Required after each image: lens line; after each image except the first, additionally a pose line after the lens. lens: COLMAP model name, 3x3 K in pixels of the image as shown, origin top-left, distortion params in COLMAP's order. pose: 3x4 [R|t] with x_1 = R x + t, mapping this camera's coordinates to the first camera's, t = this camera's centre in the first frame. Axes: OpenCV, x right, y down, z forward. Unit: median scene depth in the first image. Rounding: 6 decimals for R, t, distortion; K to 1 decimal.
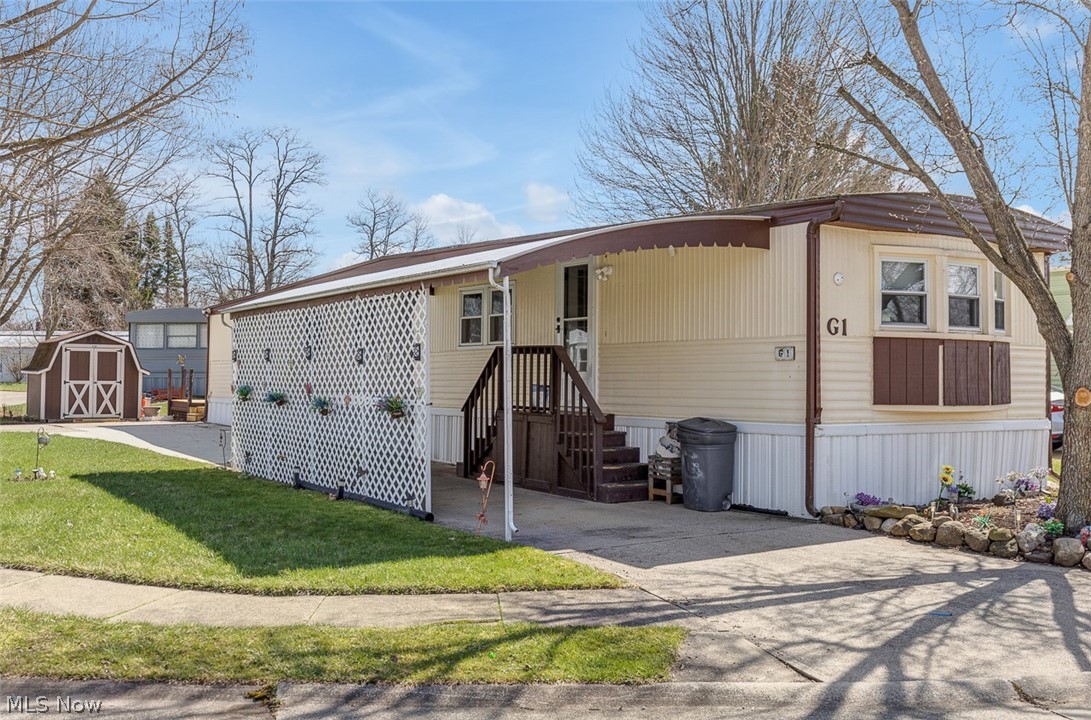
lens RADIAL K [[1115.2, 0, 545.3], [0, 1115.2, 322.0], [0, 0, 1]] dist [0.005529, -0.005932]
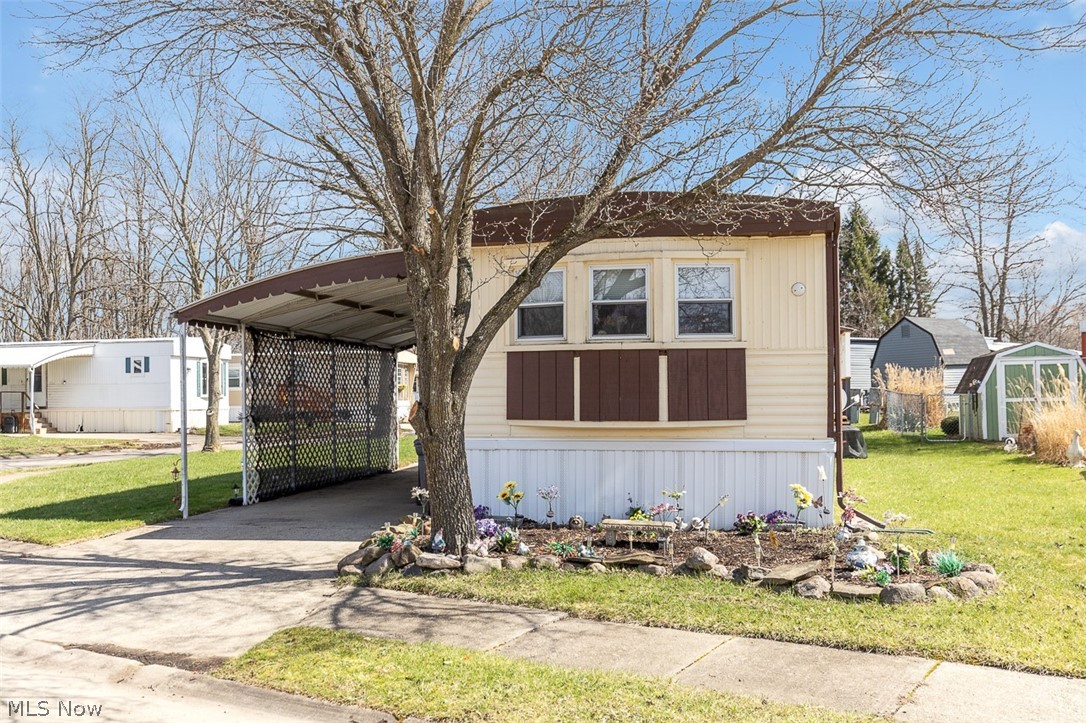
lens RADIAL K [[1102.9, 0, 543.0], [0, 1102.9, 361.5], [0, 0, 1]] dist [0.003700, -0.000041]
pose [[0.685849, -0.034180, -0.726941, 0.922883], [0.048019, 0.998845, -0.001660, 0.022576], [0.726158, -0.033769, 0.686698, 0.307651]]
